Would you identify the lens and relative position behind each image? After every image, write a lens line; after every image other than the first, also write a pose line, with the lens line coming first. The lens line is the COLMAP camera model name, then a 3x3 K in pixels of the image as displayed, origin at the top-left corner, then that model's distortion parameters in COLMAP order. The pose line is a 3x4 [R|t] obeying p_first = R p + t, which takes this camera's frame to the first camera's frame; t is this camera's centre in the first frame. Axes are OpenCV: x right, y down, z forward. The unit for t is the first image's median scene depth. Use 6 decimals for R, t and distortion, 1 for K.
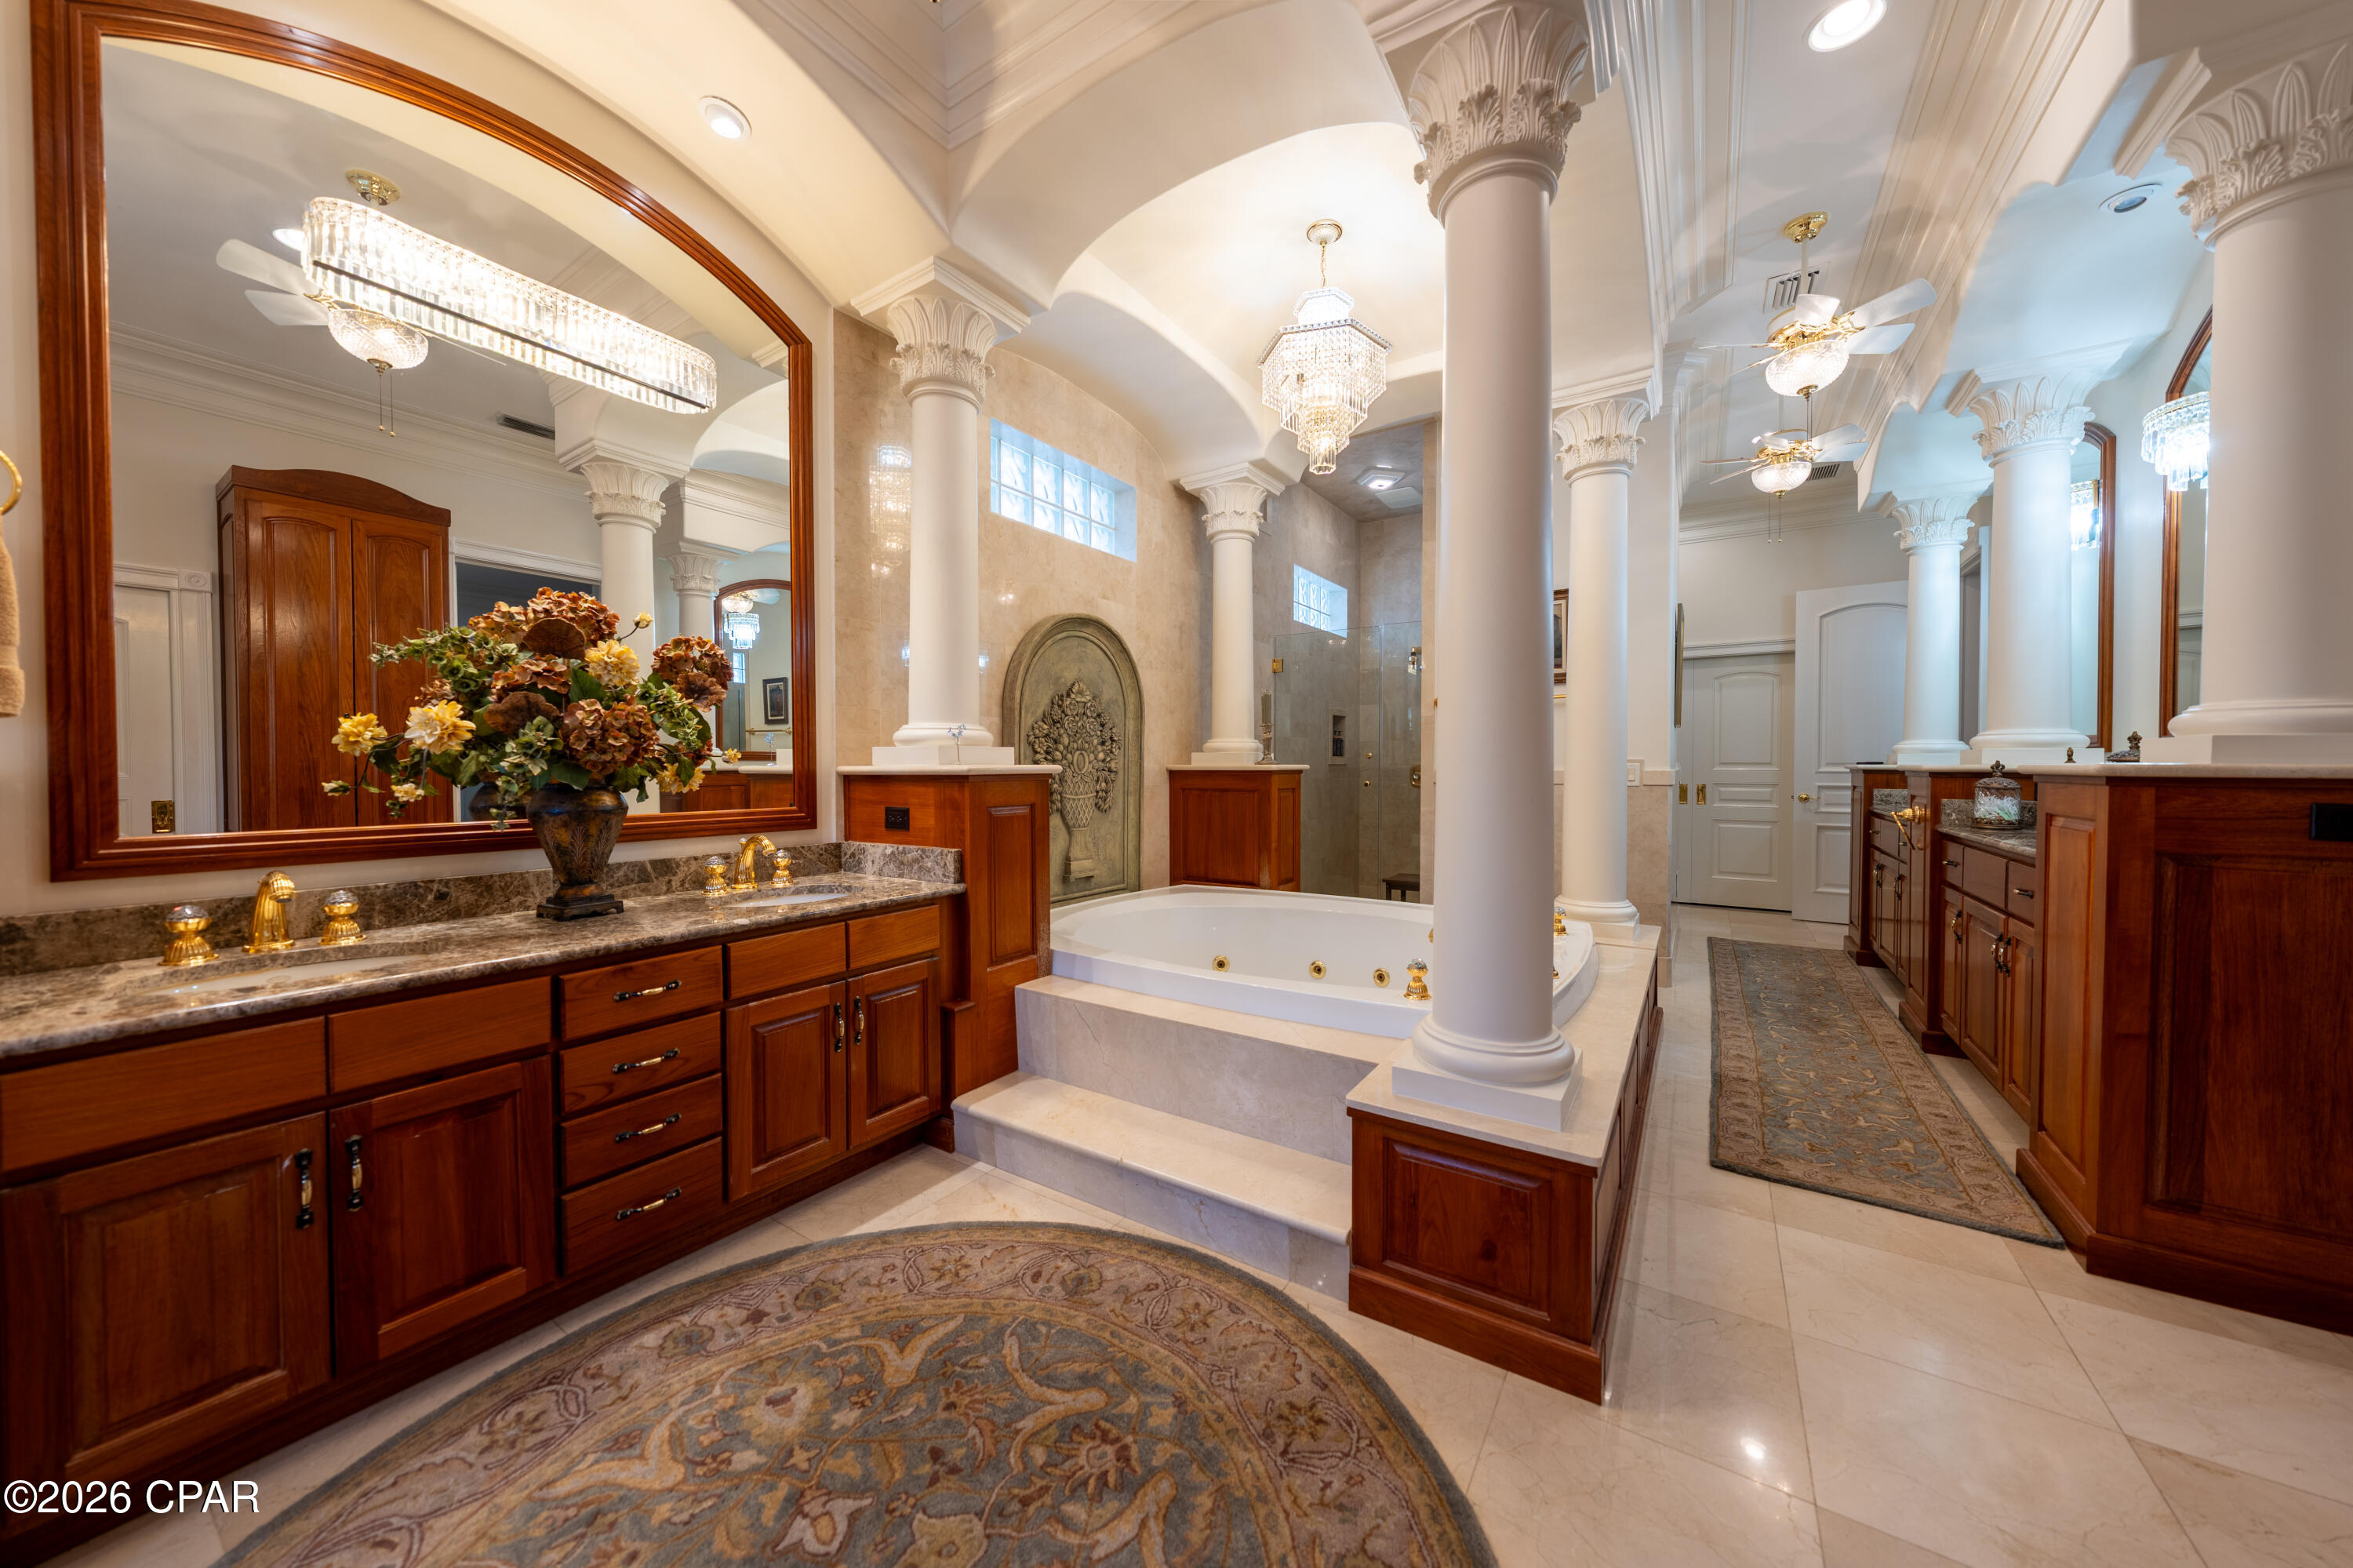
lens RADIAL K [[793.5, 0, 1179.0], [0, 793.5, 777.6], [0, 0, 1]] dist [-0.005245, 0.000019]
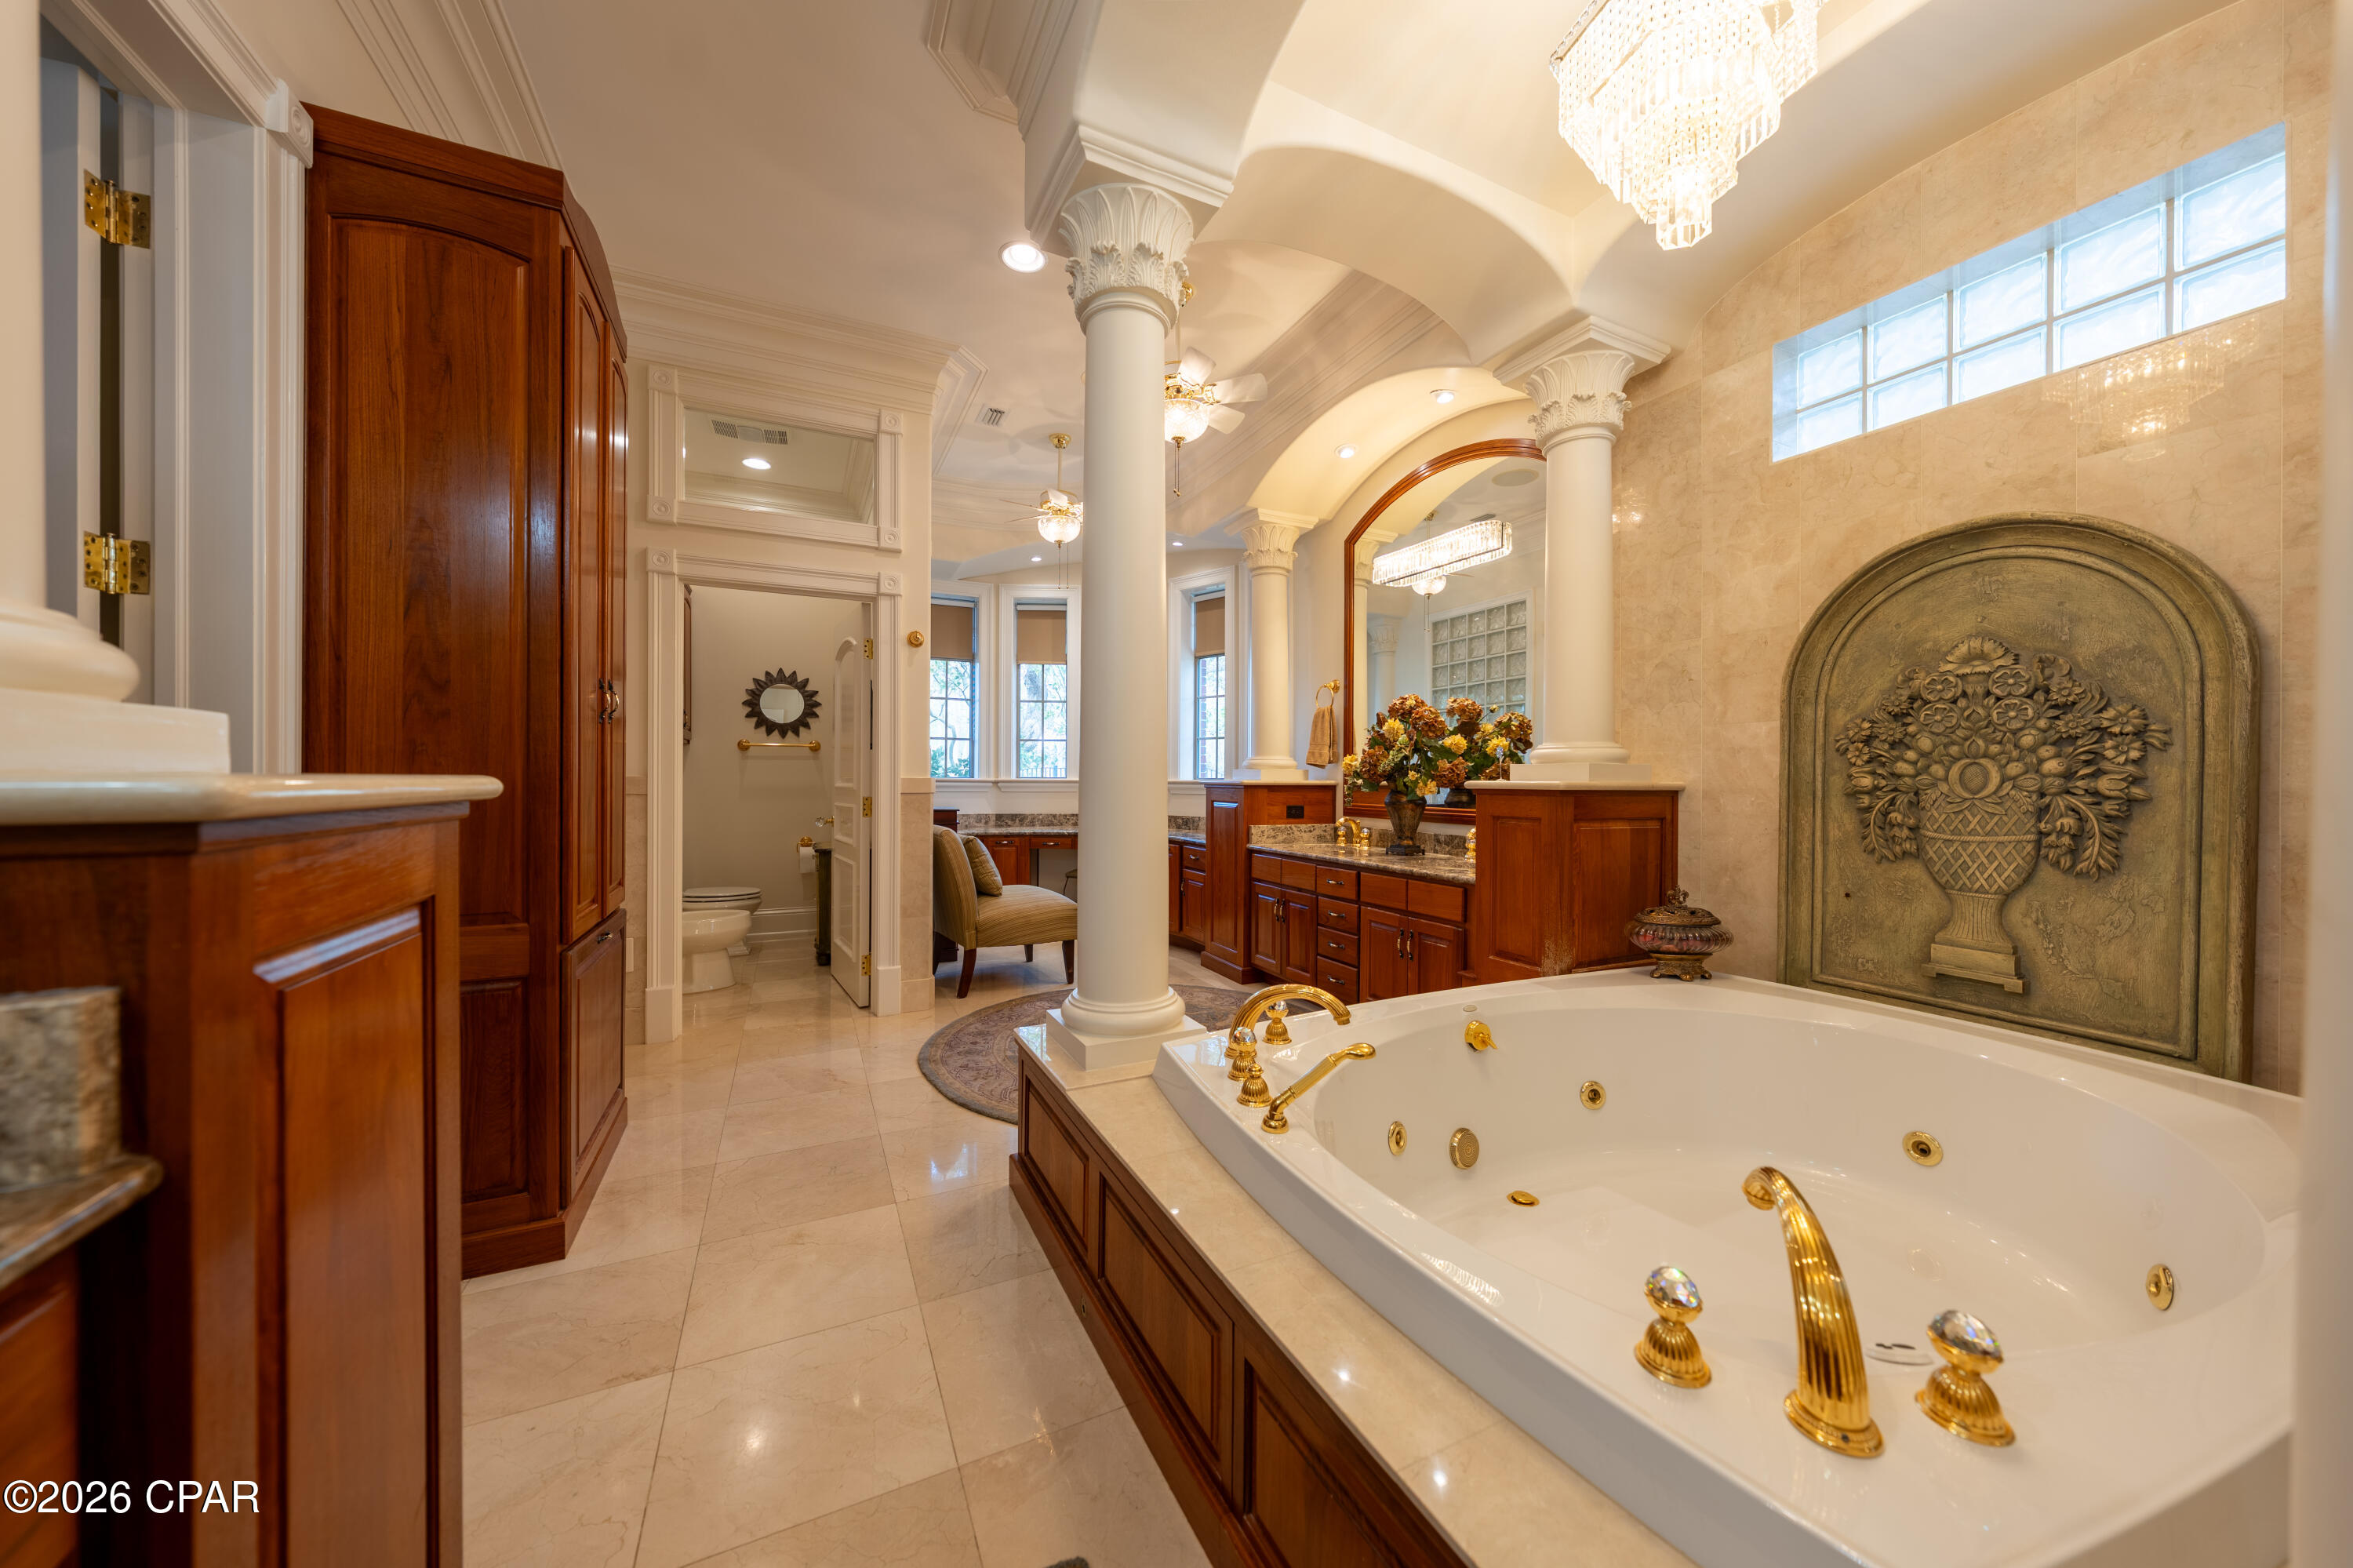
lens RADIAL K [[793.5, 0, 1179.0], [0, 793.5, 777.6], [0, 0, 1]] dist [-0.005245, 0.000019]
pose [[-0.510273, -0.003051, -0.860007, 1.412196], [-0.017741, 0.999818, 0.006979, -0.029282], [0.859830, 0.018819, -0.510234, 1.703277]]
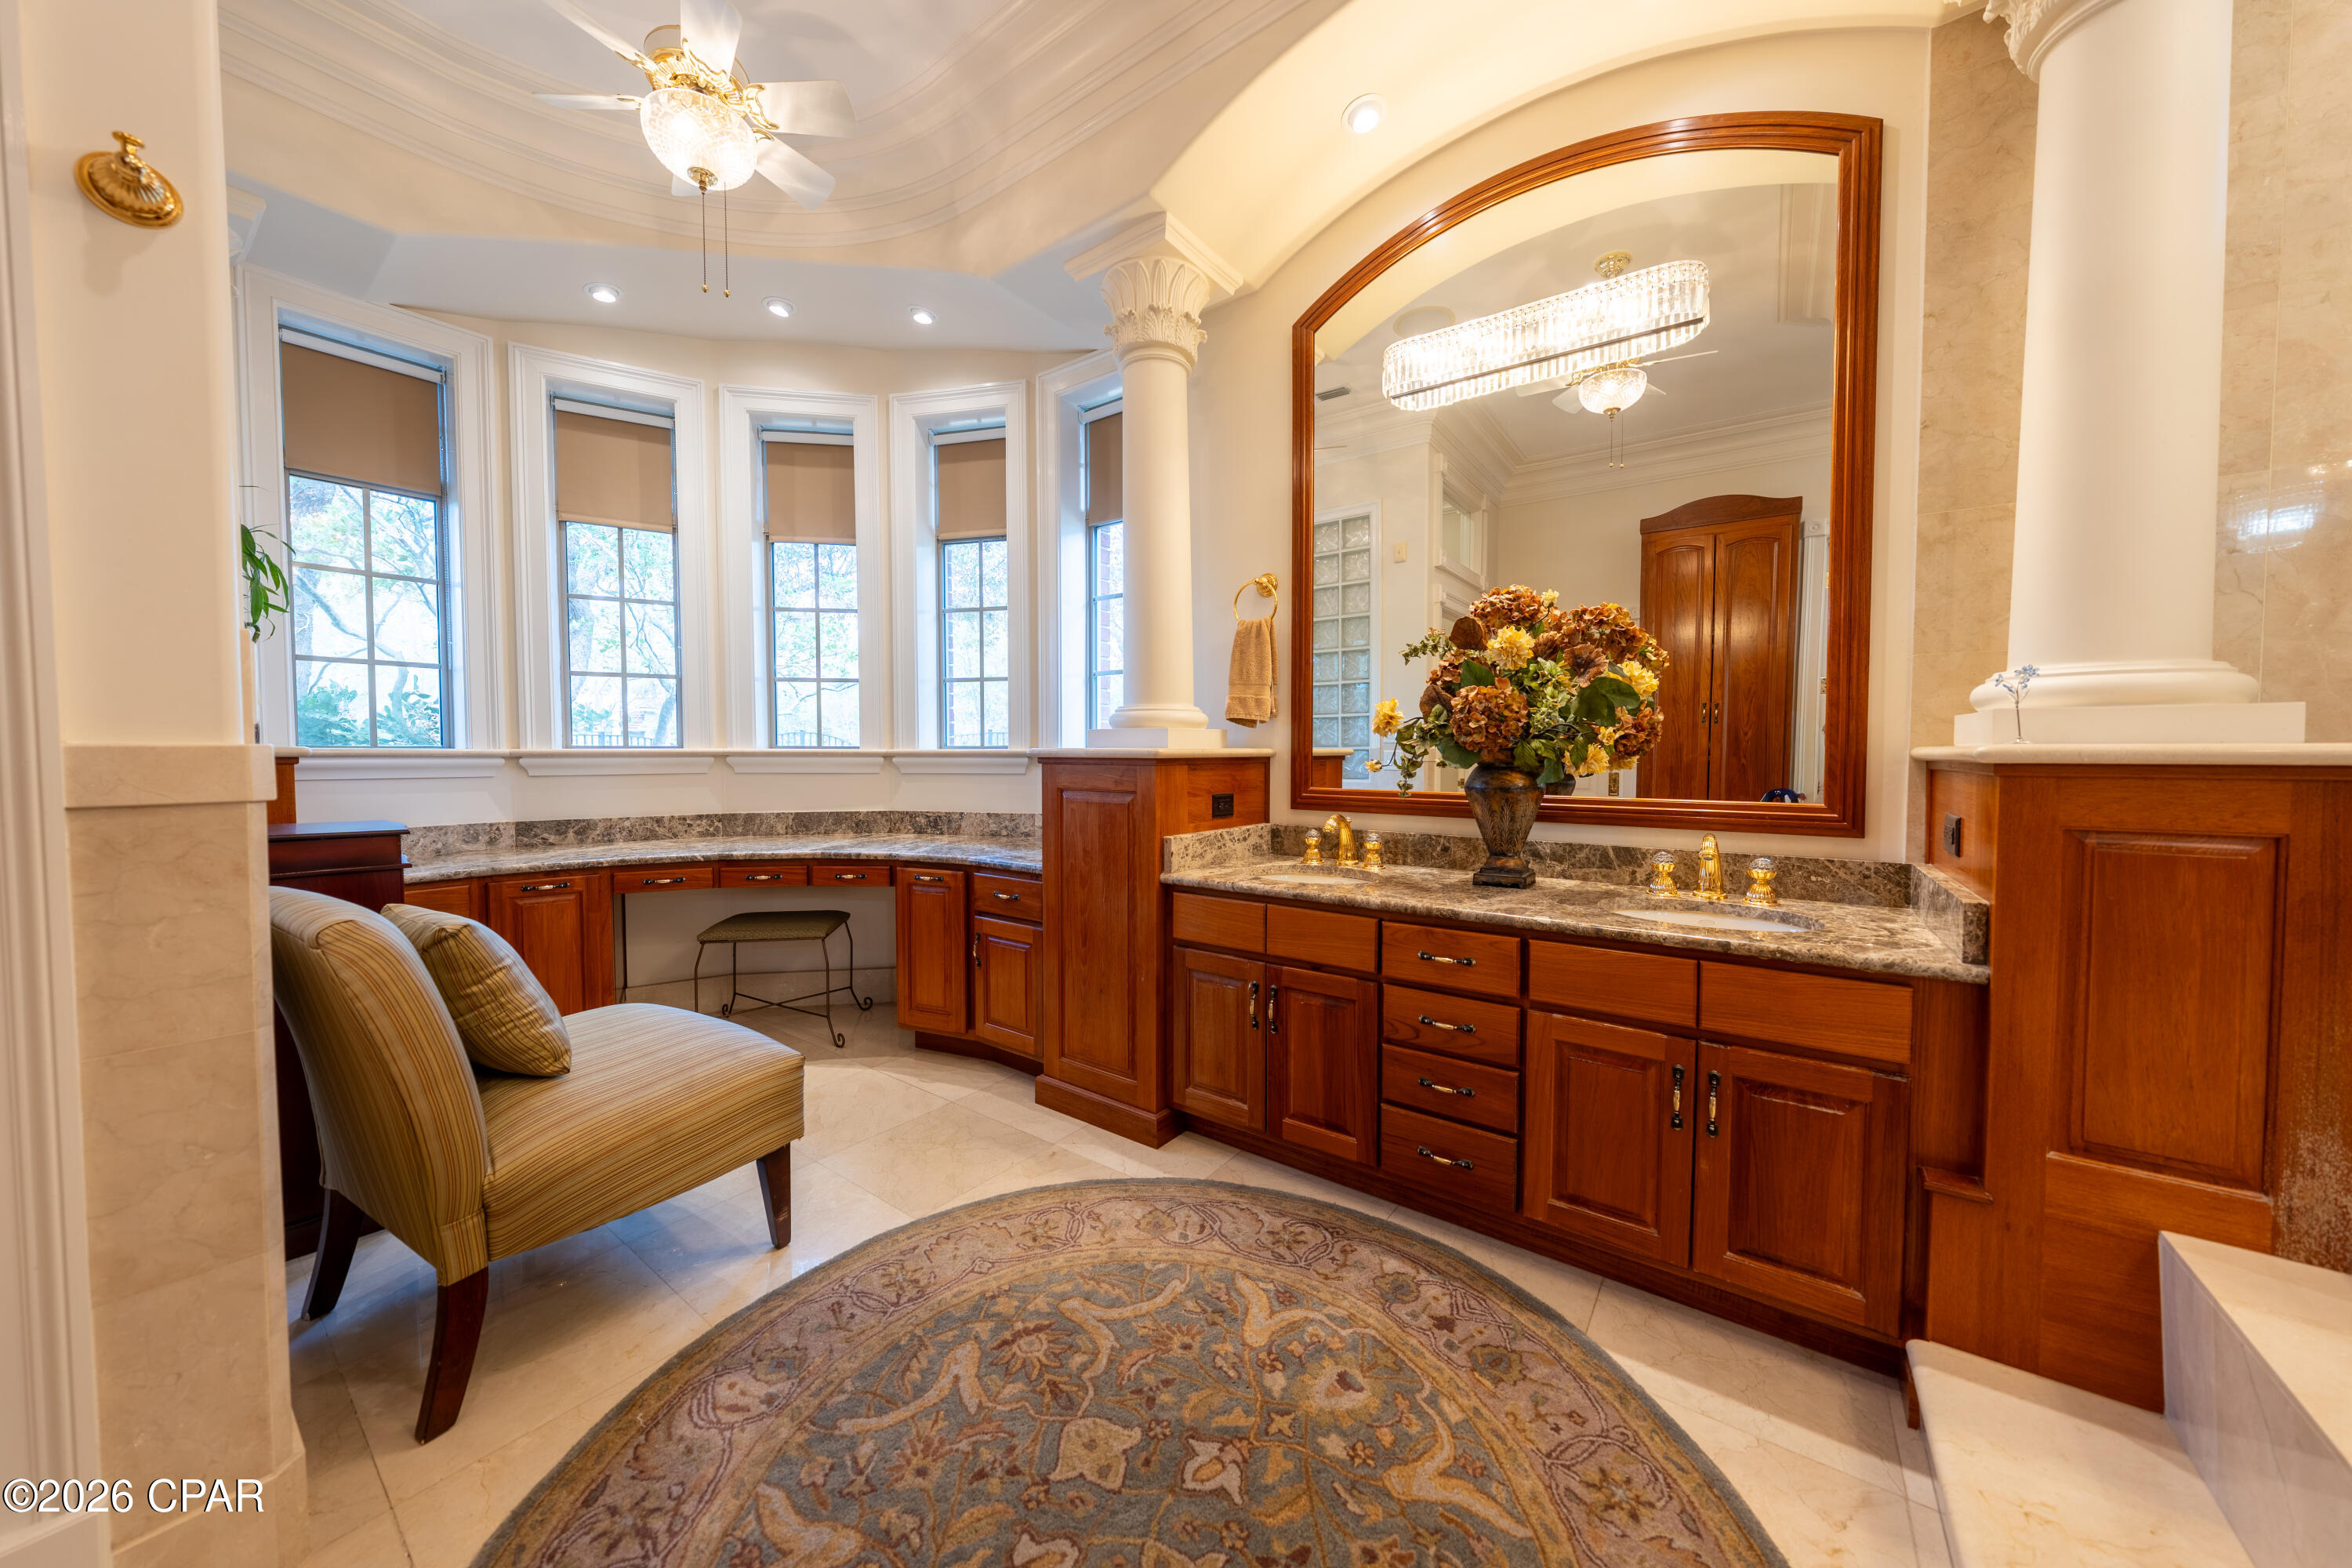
lens RADIAL K [[793.1, 0, 1178.5], [0, 793.1, 777.6], [0, 0, 1]] dist [-0.005245, 0.000019]
pose [[-0.045916, 0.037255, -0.998250, 0.384868], [-0.014123, 0.999180, 0.037940, -0.008533], [0.998845, 0.015840, -0.045352, 0.668332]]
